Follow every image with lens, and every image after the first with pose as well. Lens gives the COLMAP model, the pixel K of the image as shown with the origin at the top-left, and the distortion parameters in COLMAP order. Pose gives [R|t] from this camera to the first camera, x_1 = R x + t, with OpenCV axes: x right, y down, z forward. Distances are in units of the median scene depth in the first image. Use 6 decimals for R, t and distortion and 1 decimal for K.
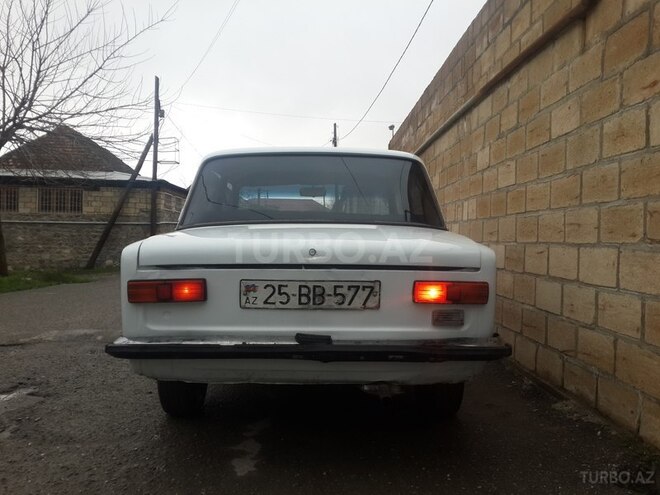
lens RADIAL K [[593.1, 0, 330.0], [0, 593.1, 243.8], [0, 0, 1]] dist [0.072346, -0.114862]
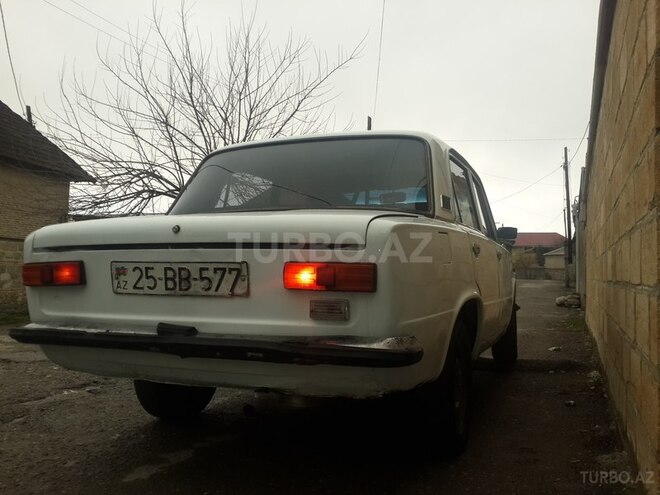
lens RADIAL K [[593.1, 0, 331.7], [0, 593.1, 253.9], [0, 0, 1]] dist [0.072346, -0.114862]
pose [[0.920500, -0.014072, -0.390490, 0.513017], [-0.004404, 0.998914, -0.046381, 0.088821], [0.390719, 0.044413, 0.919438, 0.288184]]
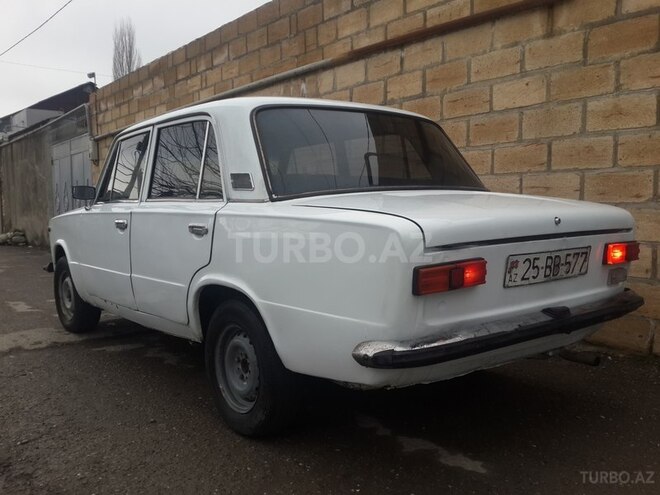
lens RADIAL K [[593.1, 0, 334.3], [0, 593.1, 245.3], [0, 0, 1]] dist [0.072346, -0.114862]
pose [[0.794894, -0.067967, 0.602929, -0.878657], [0.027210, 0.996700, 0.076482, -0.029029], [-0.606137, -0.044390, 0.794120, 0.453530]]
